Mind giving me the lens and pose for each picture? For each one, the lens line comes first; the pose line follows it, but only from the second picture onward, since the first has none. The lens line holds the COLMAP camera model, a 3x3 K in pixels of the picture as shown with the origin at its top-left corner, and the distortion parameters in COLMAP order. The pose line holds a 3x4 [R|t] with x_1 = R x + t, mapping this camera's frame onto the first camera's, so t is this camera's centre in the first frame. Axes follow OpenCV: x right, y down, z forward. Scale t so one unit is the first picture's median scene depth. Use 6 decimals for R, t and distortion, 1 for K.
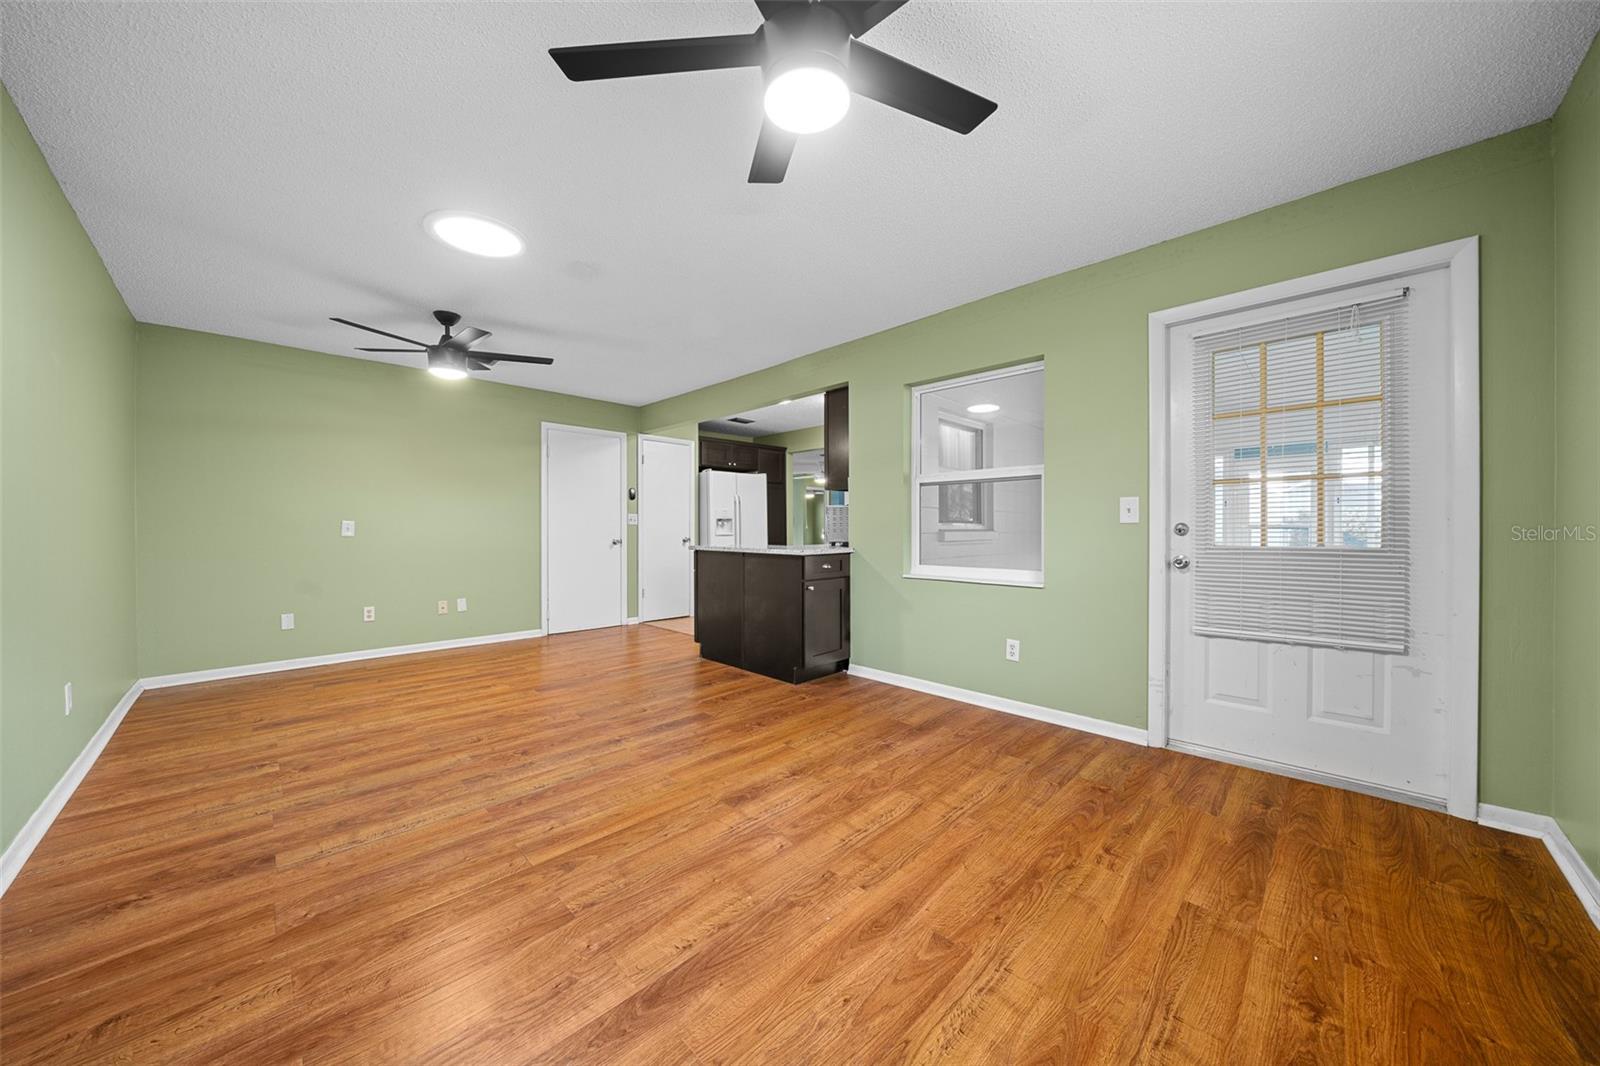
lens RADIAL K [[543.1, 0, 815.3], [0, 543.1, 530.7], [0, 0, 1]] dist [-0.002418, -0.000085]
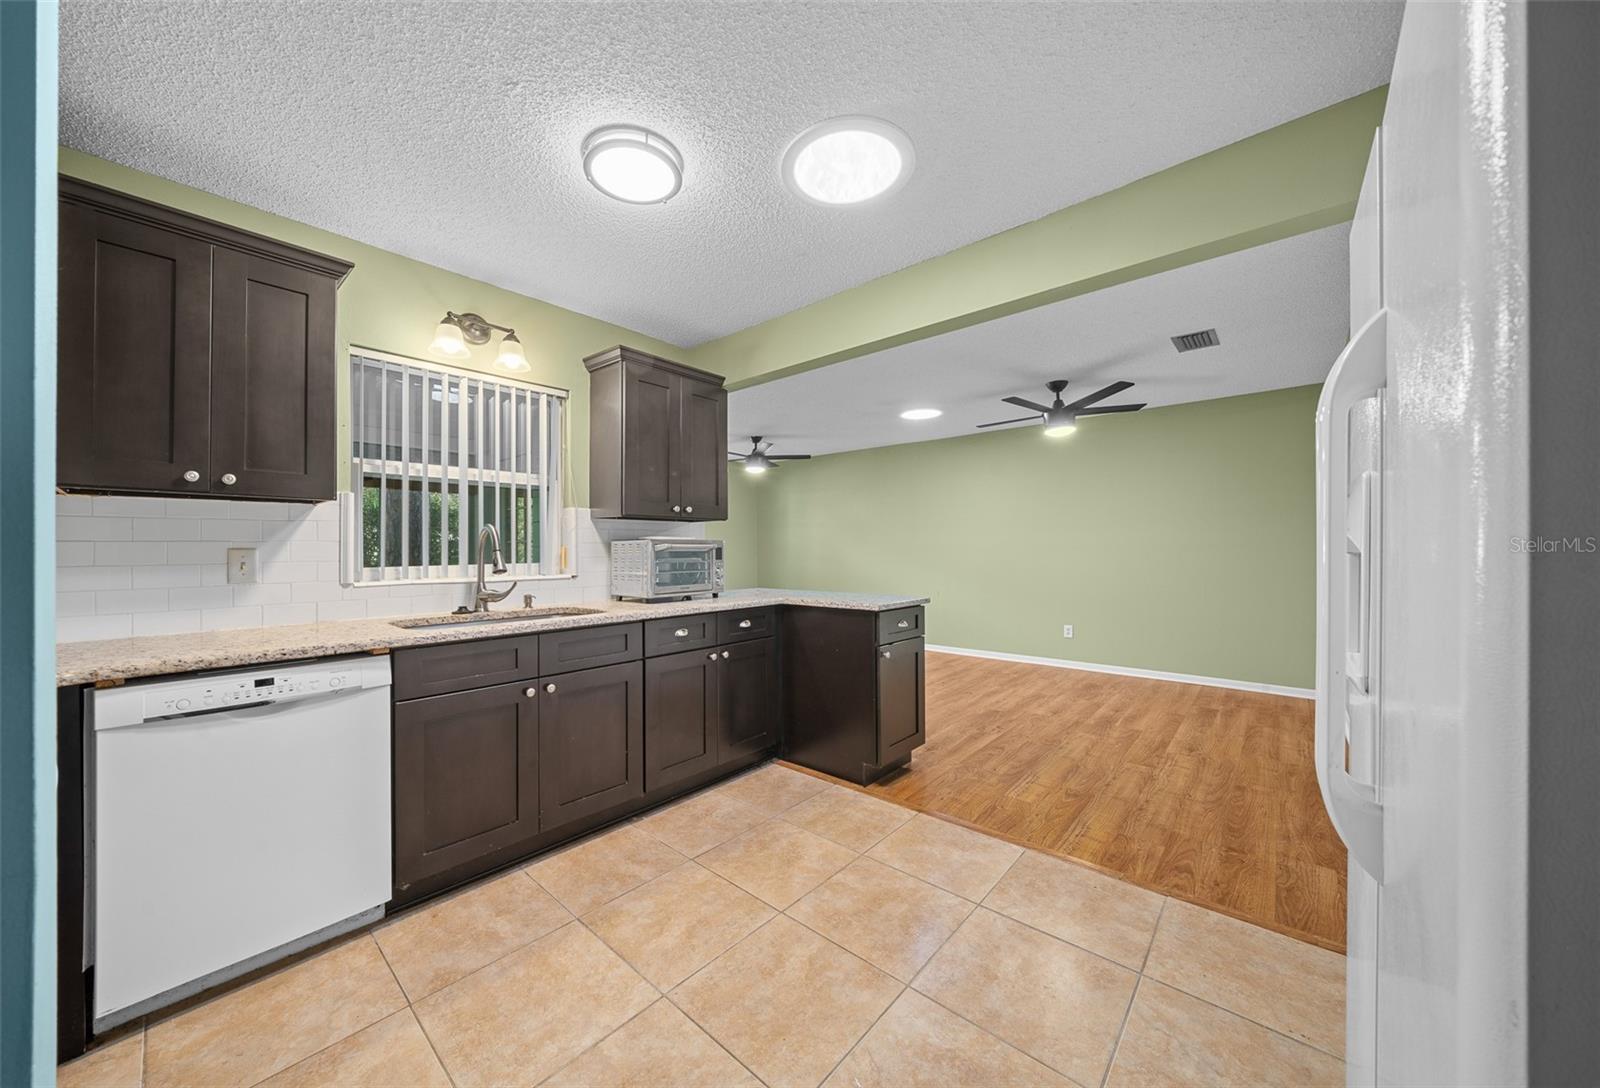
lens RADIAL K [[559.5, 0, 781.0], [0, 559.5, 547.3], [0, 0, 1]] dist [-0.006159, -0.000035]
pose [[-0.999701, 0.009482, -0.022517, -0.043450], [0.009492, 0.999955, -0.000372, -0.046711], [0.022513, -0.000585, -0.999746, 2.197430]]
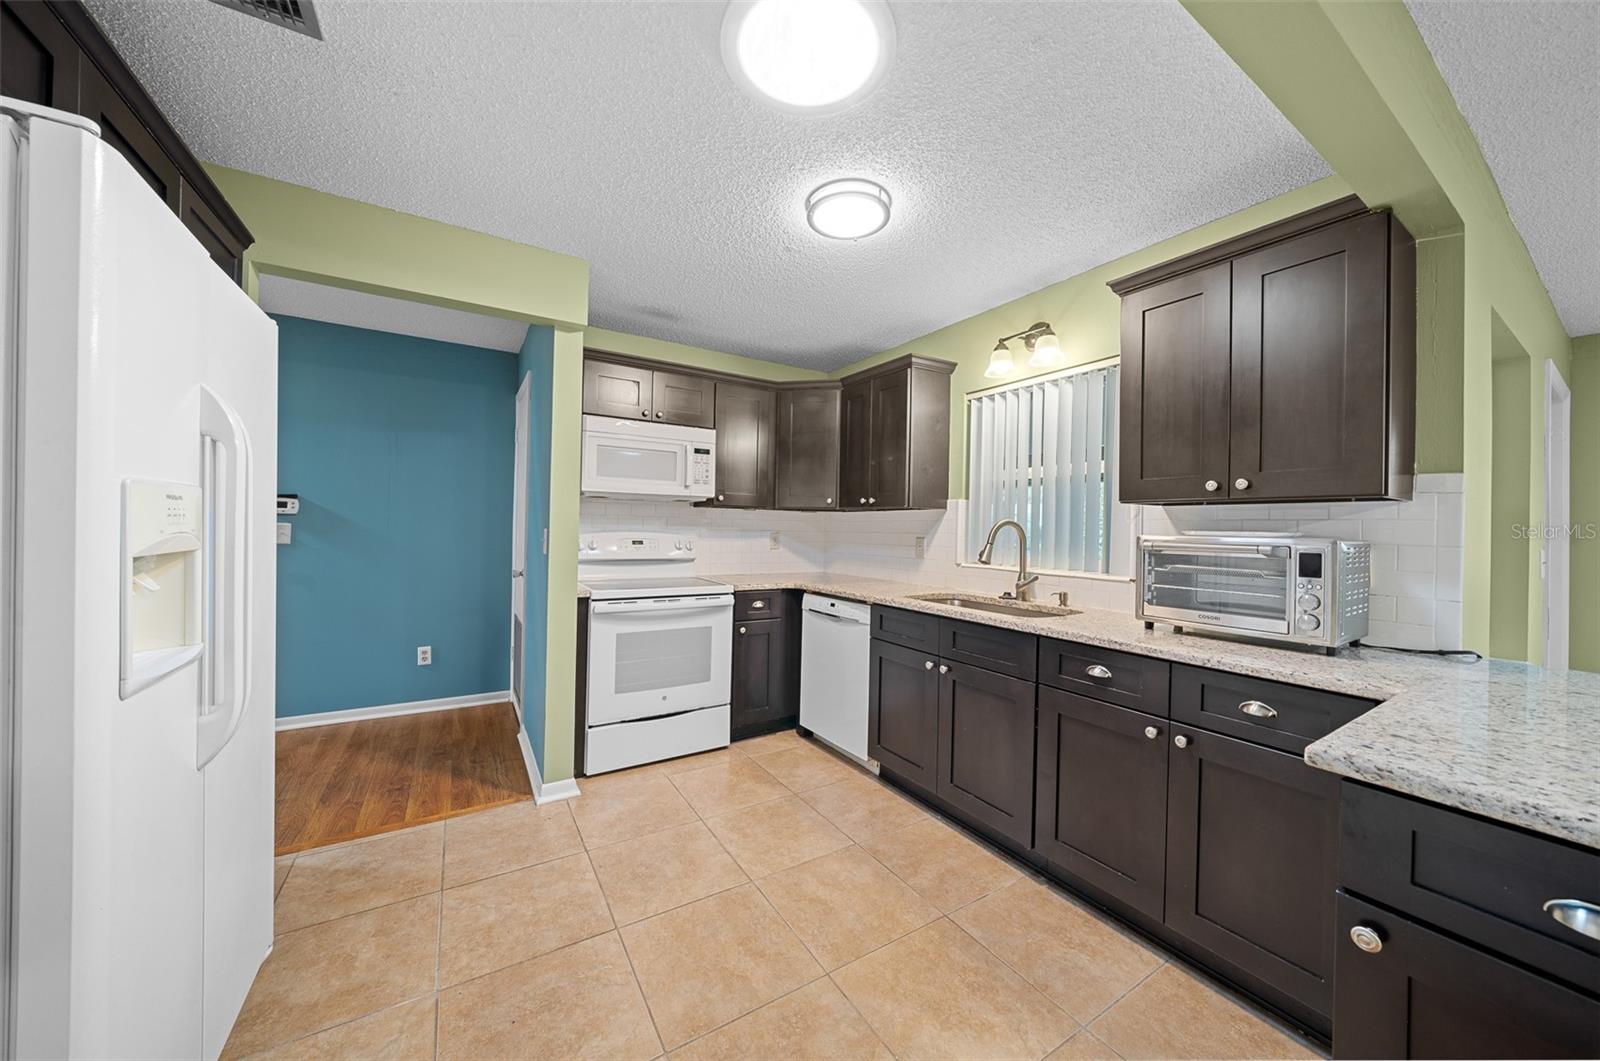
lens RADIAL K [[550.6, 0, 788.6], [0, 550.6, 525.8], [0, 0, 1]] dist [-0.001768, 0.000115]
pose [[0.266084, 0.015173, 0.963830, -0.501421], [-0.018748, 0.999768, -0.010563, -0.057032], [-0.963768, -0.015259, 0.266307, 1.575326]]
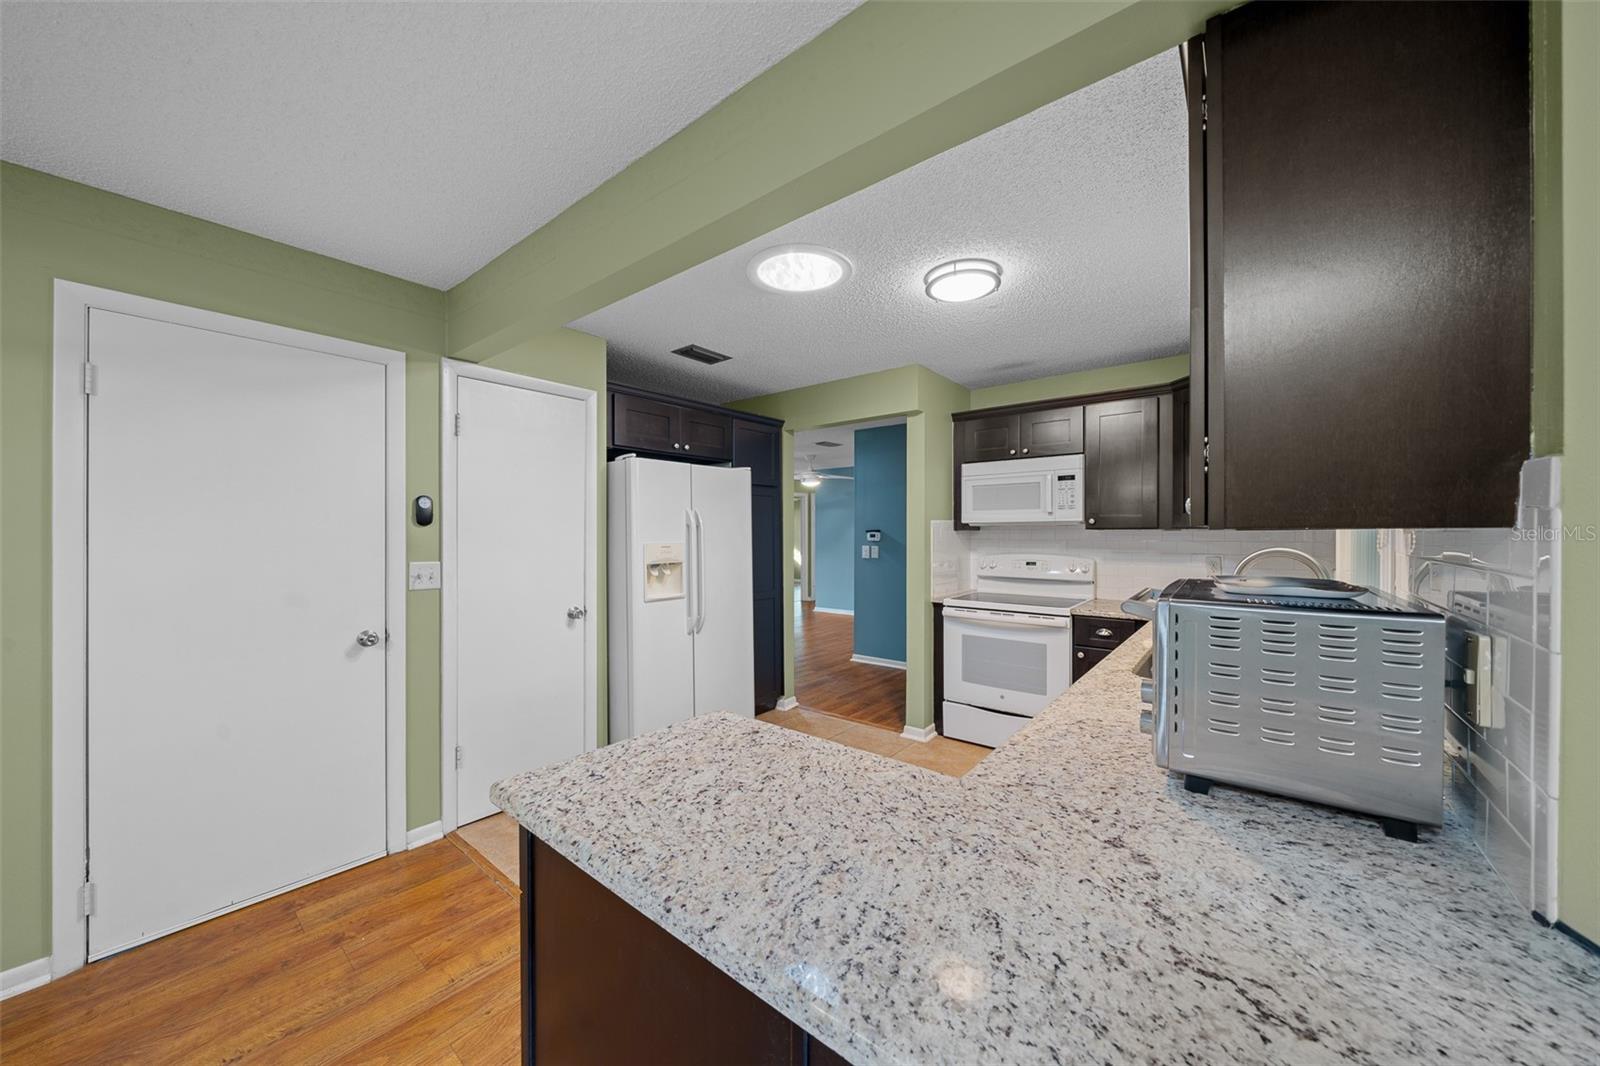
lens RADIAL K [[558.0, 0, 812.5], [0, 558.0, 534.3], [0, 0, 1]] dist [-0.000065, 0.000015]
pose [[0.996394, 0.002405, 0.084809, -0.160759], [-0.002333, 0.999997, -0.000947, -0.089744], [-0.084811, 0.000746, 0.996397, 1.006893]]
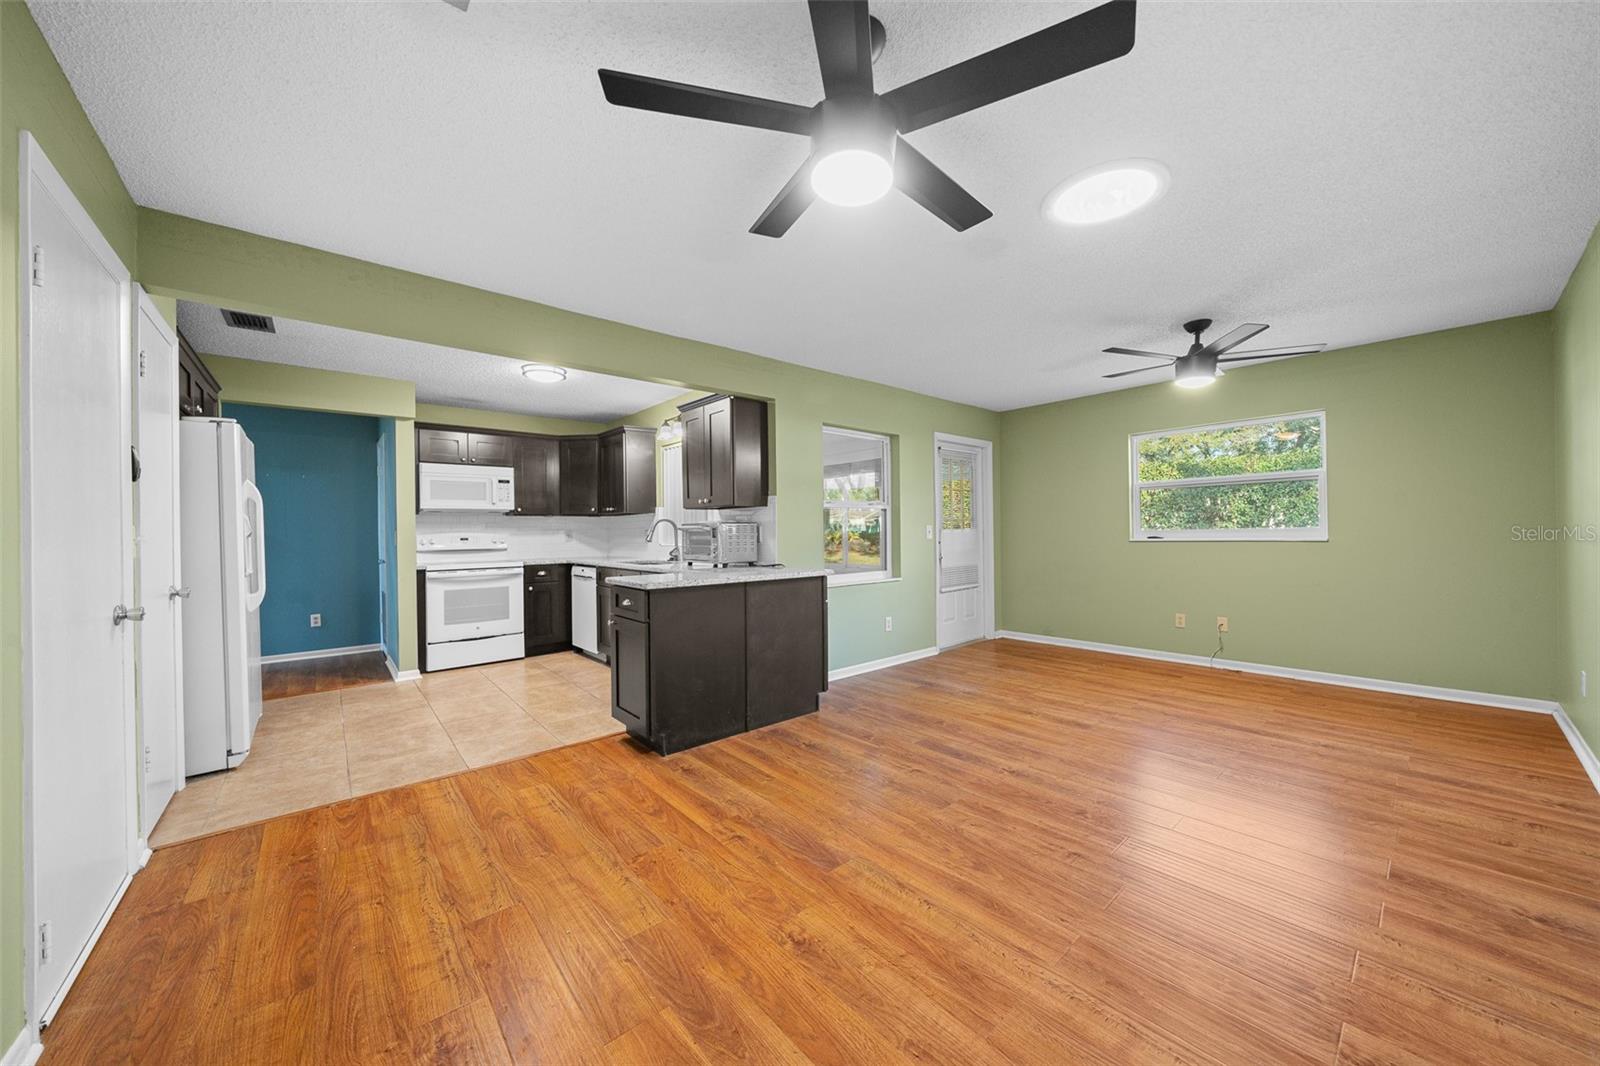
lens RADIAL K [[550.6, 0, 788.6], [0, 550.6, 528.3], [0, 0, 1]] dist [-0.001768, 0.000115]
pose [[0.107610, 0.006663, 0.994171, -1.085581], [0.016518, 0.999828, -0.008489, -0.034668], [-0.994056, 0.017335, 0.107481, 1.008202]]
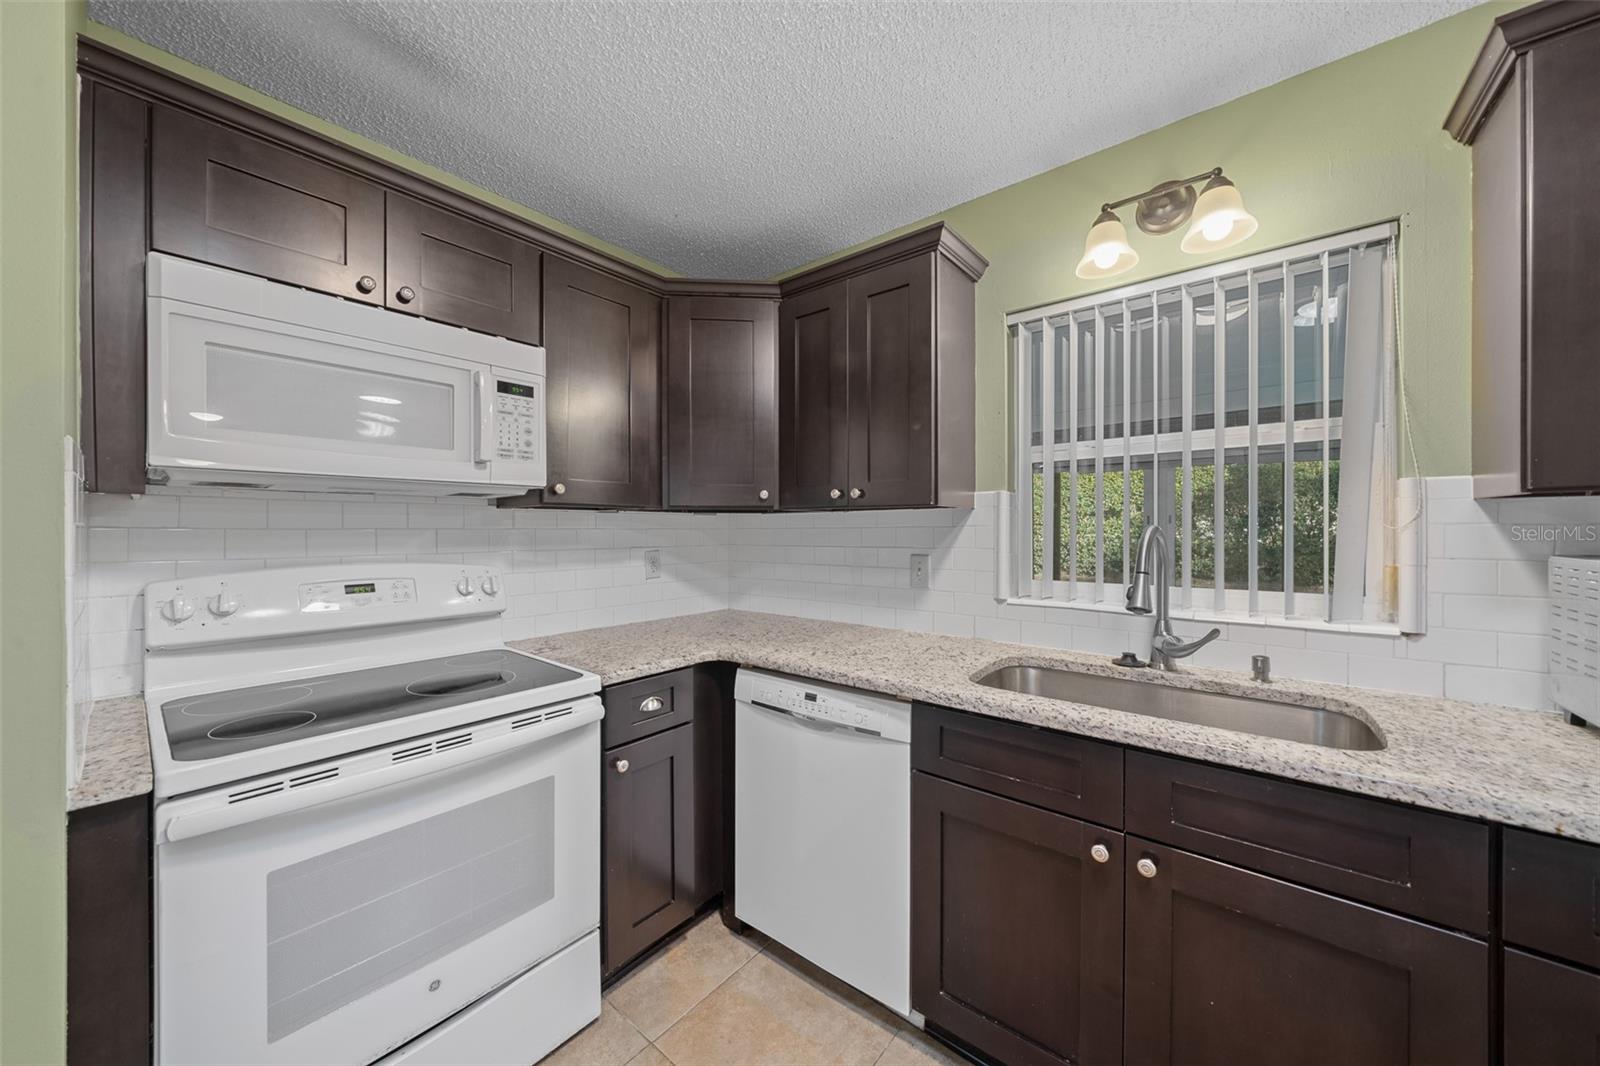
lens RADIAL K [[563.7, 0, 800.8], [0, 563.7, 529.7], [0, 0, 1]] dist [-0.006773, 0.000036]
pose [[-0.067992, 0.003398, 0.997680, -0.092821], [0.004534, 0.999985, -0.003097, -0.076394], [-0.997676, 0.004313, -0.068006, 1.777654]]
